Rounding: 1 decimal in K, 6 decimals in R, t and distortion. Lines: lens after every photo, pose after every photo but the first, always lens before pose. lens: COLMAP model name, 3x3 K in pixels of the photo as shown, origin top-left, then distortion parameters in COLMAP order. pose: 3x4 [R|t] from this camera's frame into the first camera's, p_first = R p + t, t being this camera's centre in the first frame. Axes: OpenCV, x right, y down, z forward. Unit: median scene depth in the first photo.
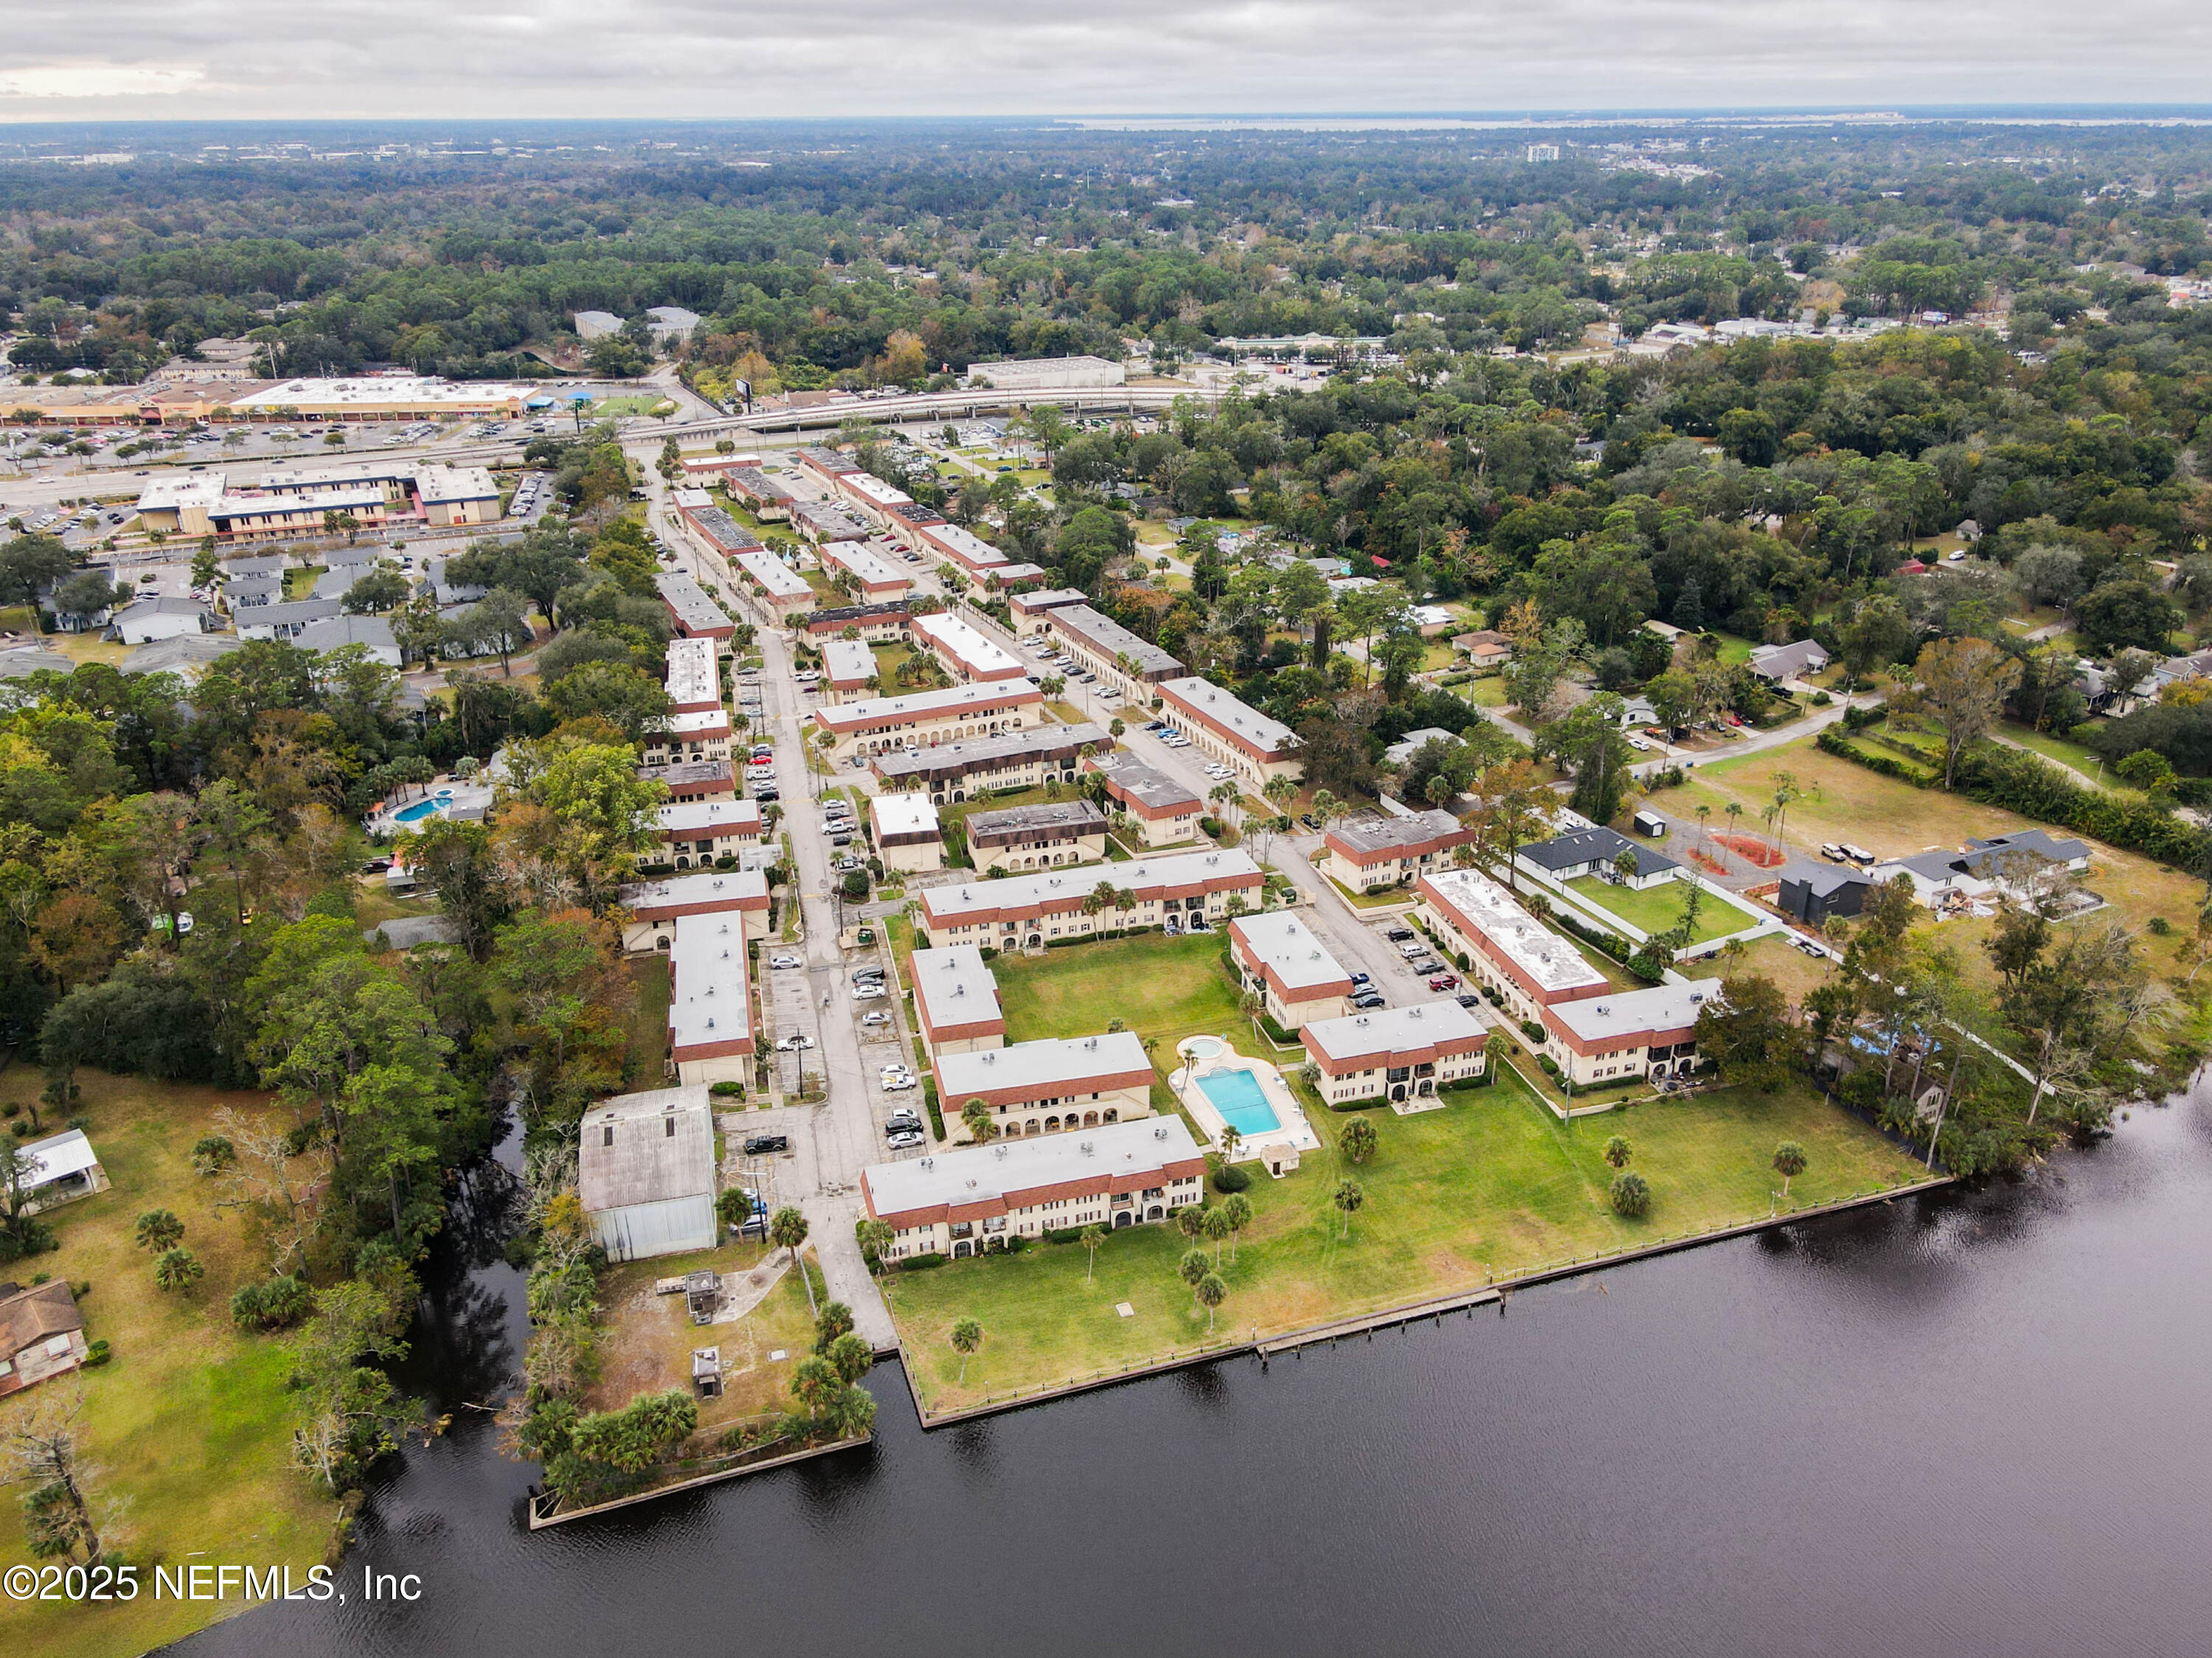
lens RADIAL K [[1556.0, 0, 1106.0], [0, 1556.0, 829.0], [0, 0, 1]] dist [0.010336, 0.022507]
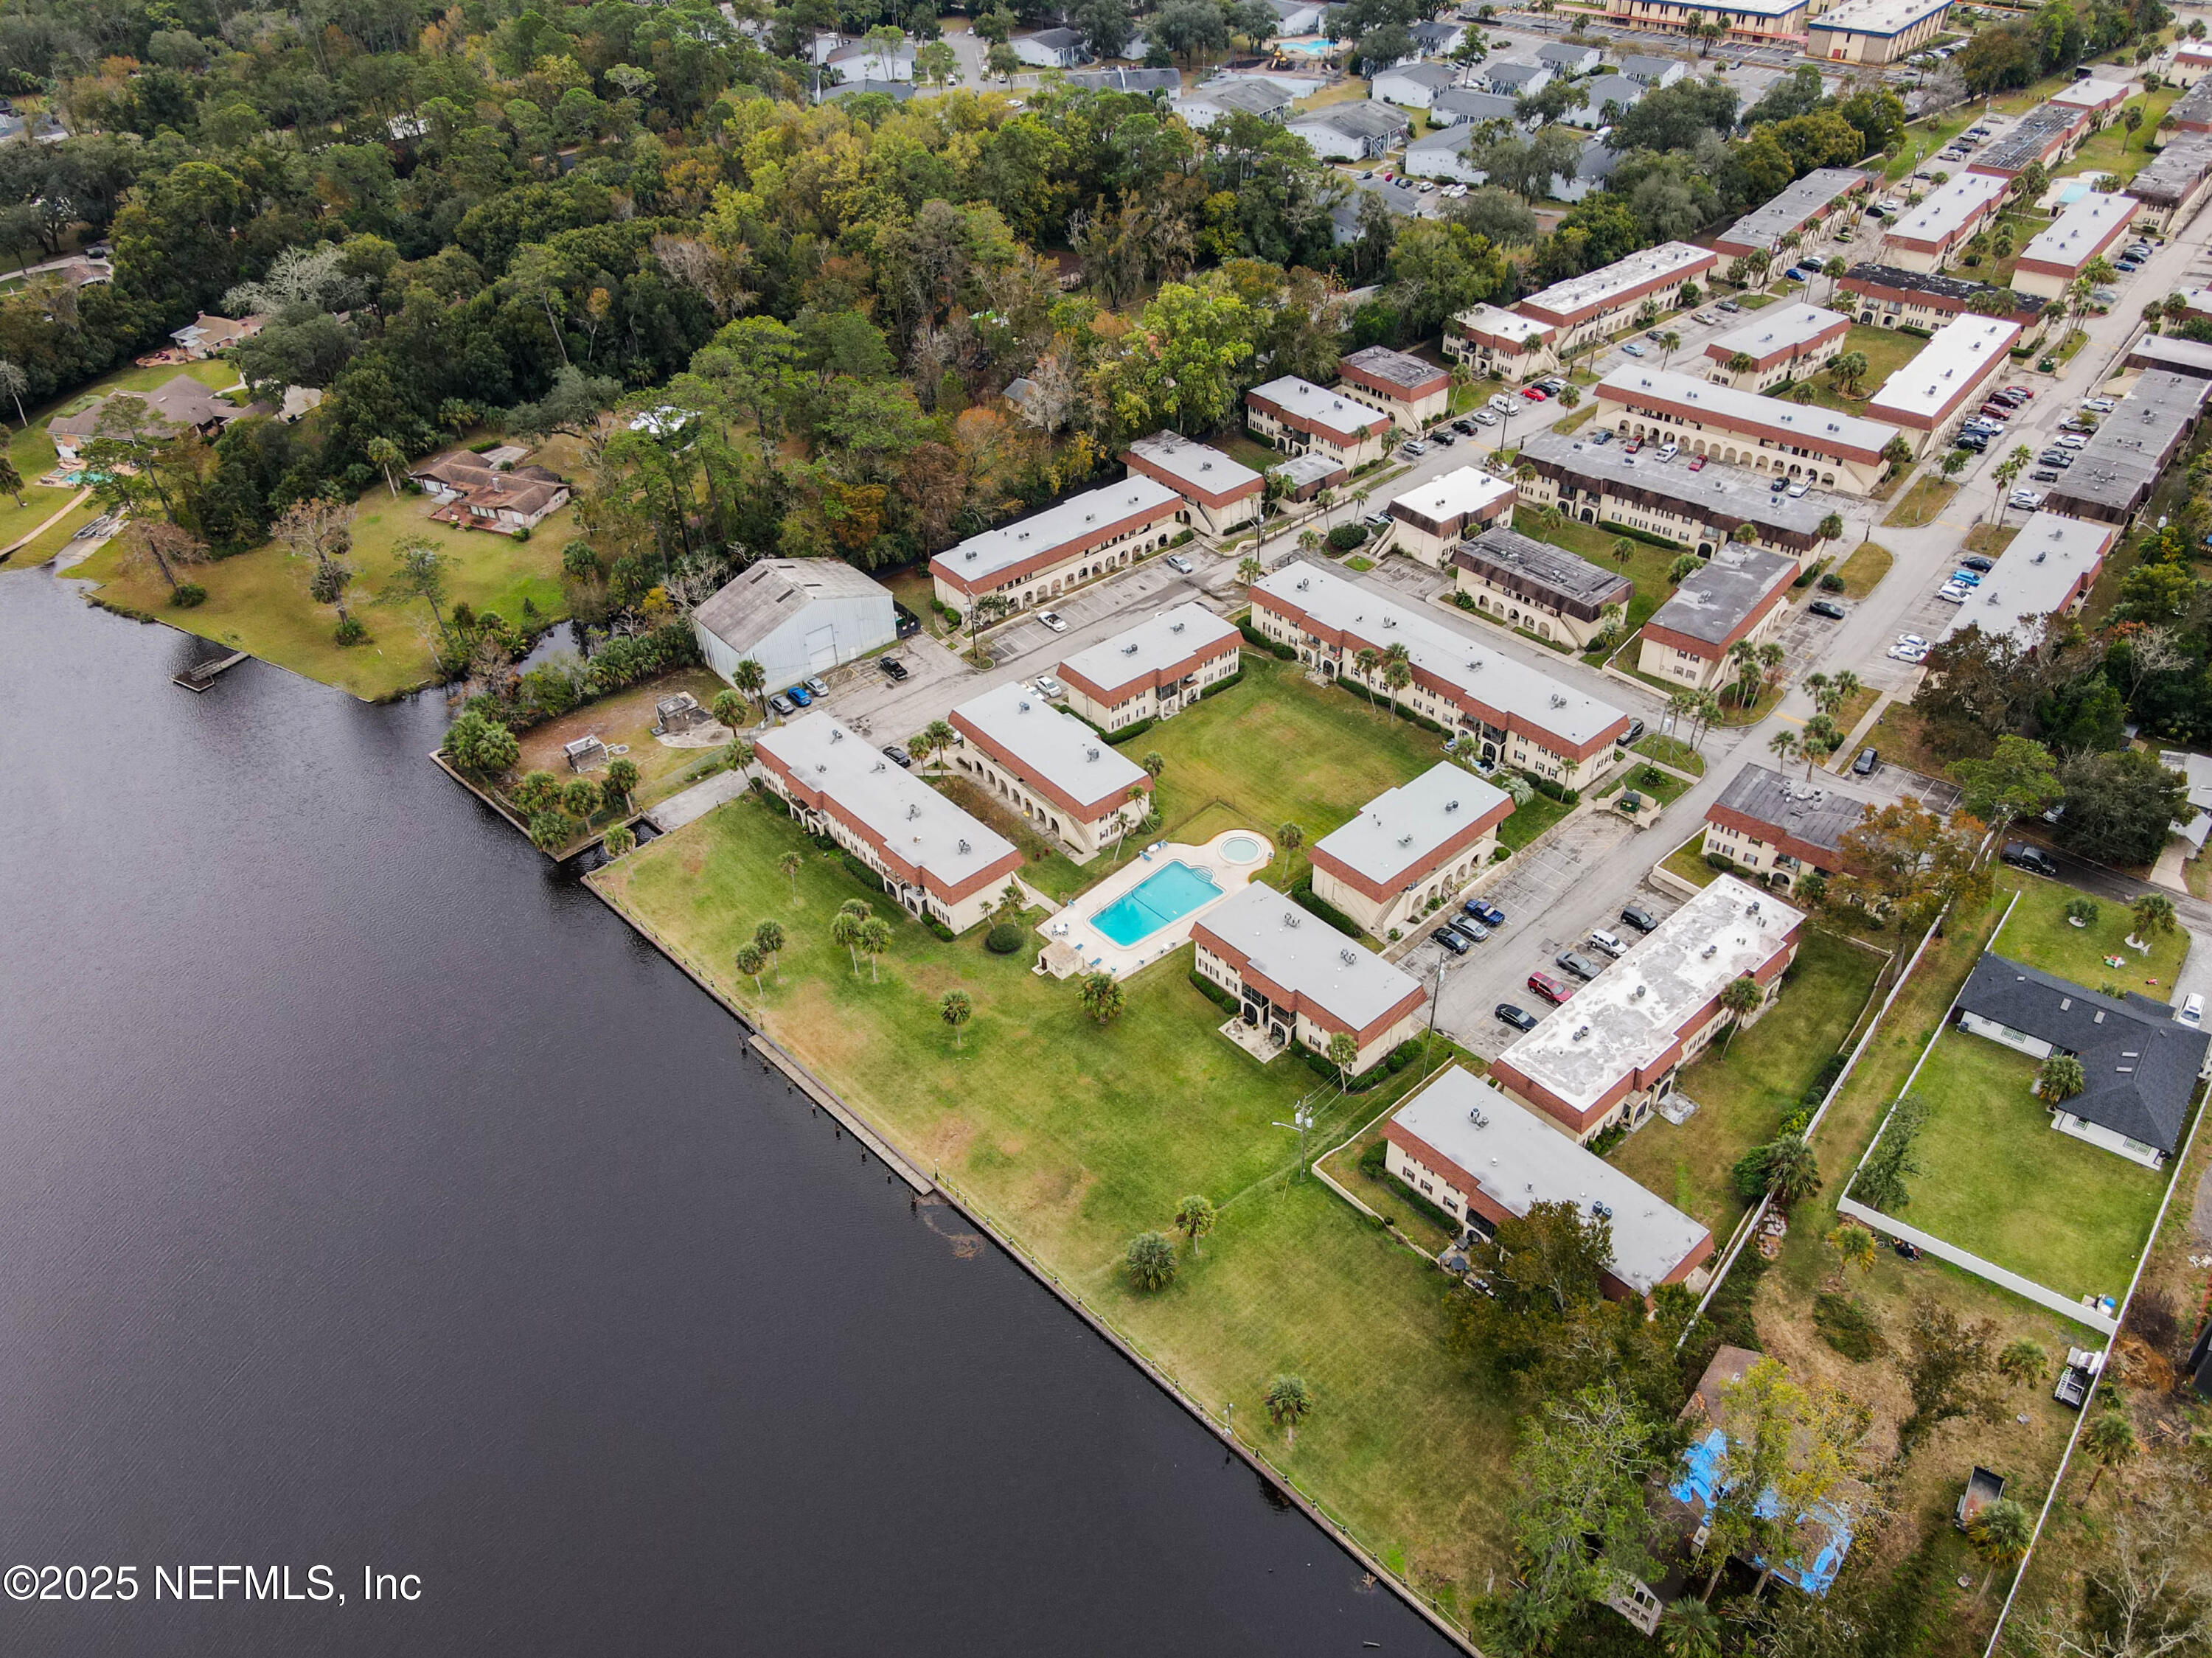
lens RADIAL K [[1556.0, 0, 1106.0], [0, 1556.0, 829.0], [0, 0, 1]] dist [0.010336, 0.022507]
pose [[0.482049, 0.562660, -0.671597, 0.430641], [-0.356255, 0.826185, 0.436465, -0.154163], [0.800444, 0.028862, 0.598712, 0.321660]]
